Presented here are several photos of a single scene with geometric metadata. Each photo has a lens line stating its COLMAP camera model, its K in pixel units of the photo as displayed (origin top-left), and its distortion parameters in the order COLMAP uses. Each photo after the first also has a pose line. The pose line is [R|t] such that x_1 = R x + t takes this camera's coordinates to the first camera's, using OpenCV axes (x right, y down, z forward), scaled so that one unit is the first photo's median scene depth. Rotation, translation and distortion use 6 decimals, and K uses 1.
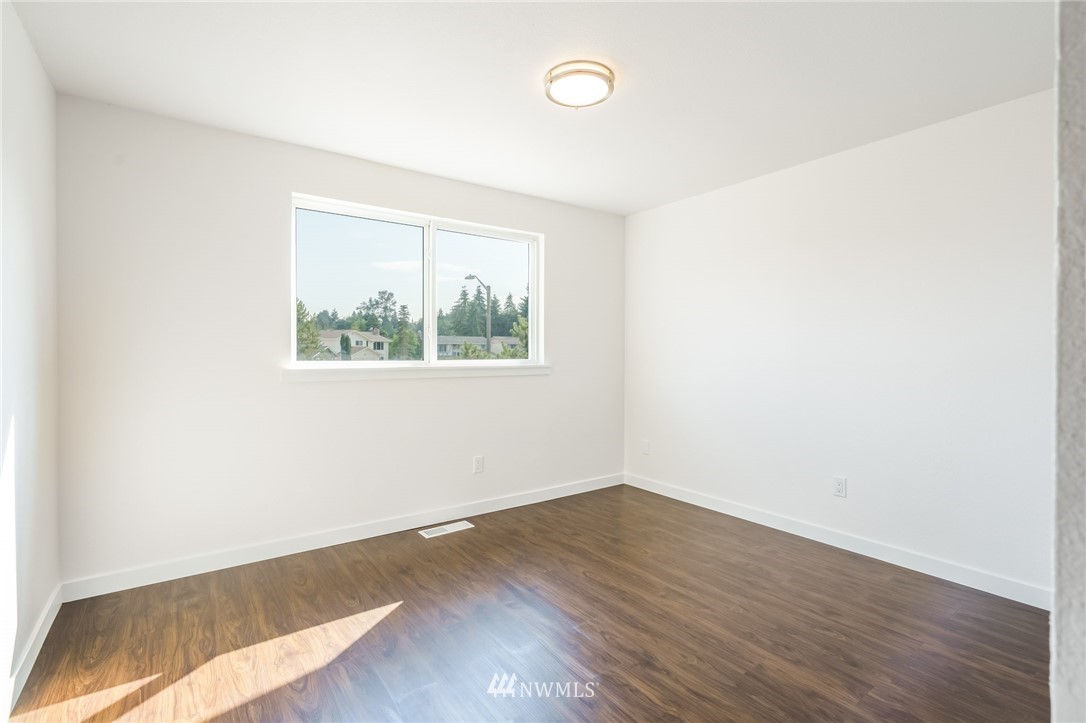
lens RADIAL K [[503.3, 0, 538.8], [0, 503.3, 352.1], [0, 0, 1]] dist [0.002643, -0.000785]
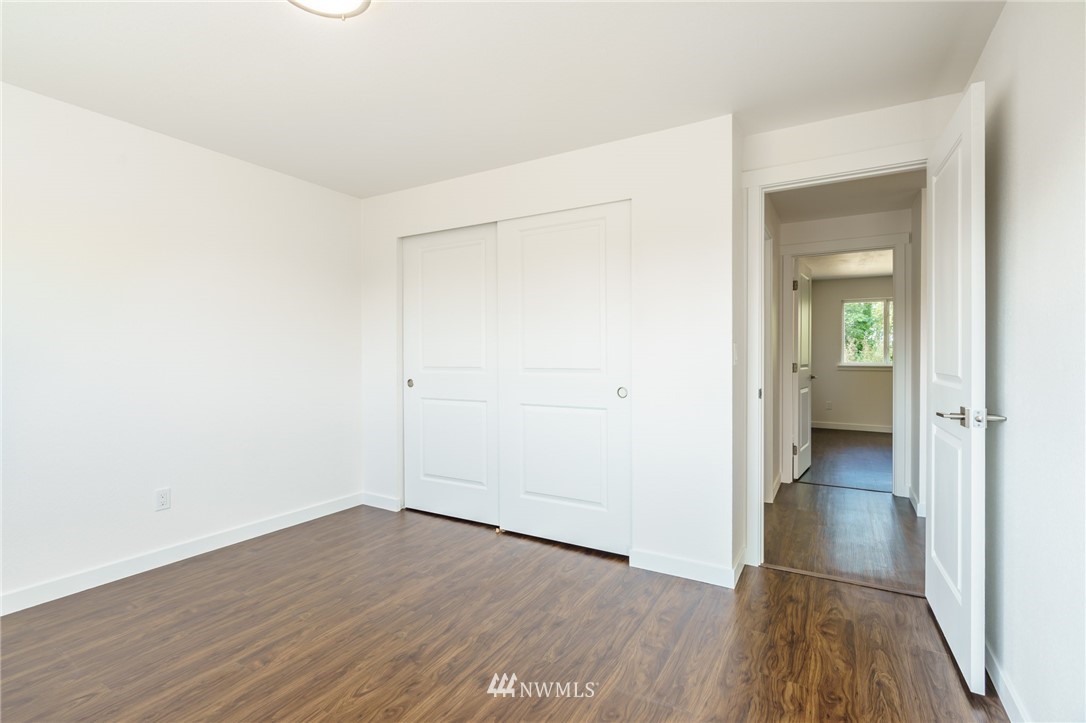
lens RADIAL K [[503.3, 0, 549.0], [0, 503.3, 357.8], [0, 0, 1]] dist [0.002643, -0.000785]
pose [[-0.402380, -0.011443, 0.915401, -0.624806], [0.003860, 0.999892, 0.014195, 0.002311], [-0.915464, 0.009245, -0.402293, 0.881352]]
